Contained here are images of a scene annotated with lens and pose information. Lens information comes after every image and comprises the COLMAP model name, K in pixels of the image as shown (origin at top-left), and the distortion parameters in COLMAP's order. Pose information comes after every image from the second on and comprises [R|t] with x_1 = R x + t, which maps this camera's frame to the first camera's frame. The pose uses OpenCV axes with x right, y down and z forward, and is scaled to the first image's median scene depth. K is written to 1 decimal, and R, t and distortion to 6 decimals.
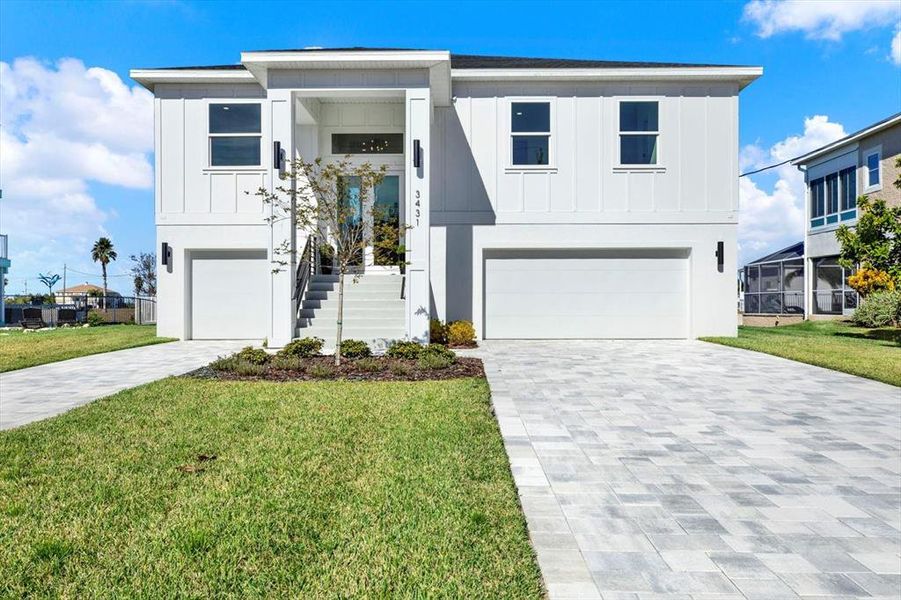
lens RADIAL K [[688.2, 0, 450.5], [0, 688.2, 300.0], [0, 0, 1]] dist [0.058631, 0.002278]
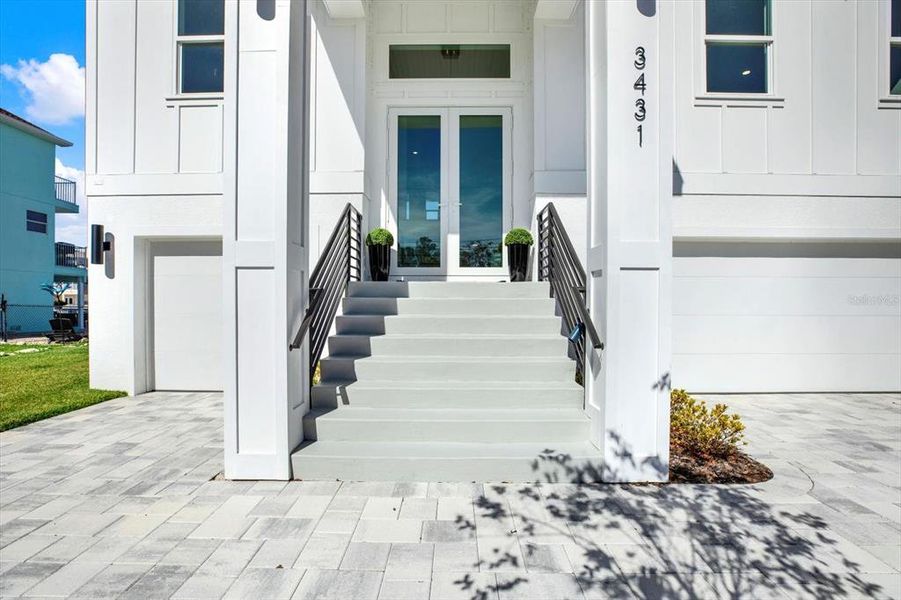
lens RADIAL K [[420.2, 0, 446.8], [0, 420.2, 303.6], [0, 0, 1]] dist [-0.037335, 0.010343]
pose [[0.999990, 0.003608, 0.002820, -0.126049], [-0.003626, 0.999974, 0.006216, -0.021480], [-0.002797, -0.006226, 0.999977, 0.659712]]
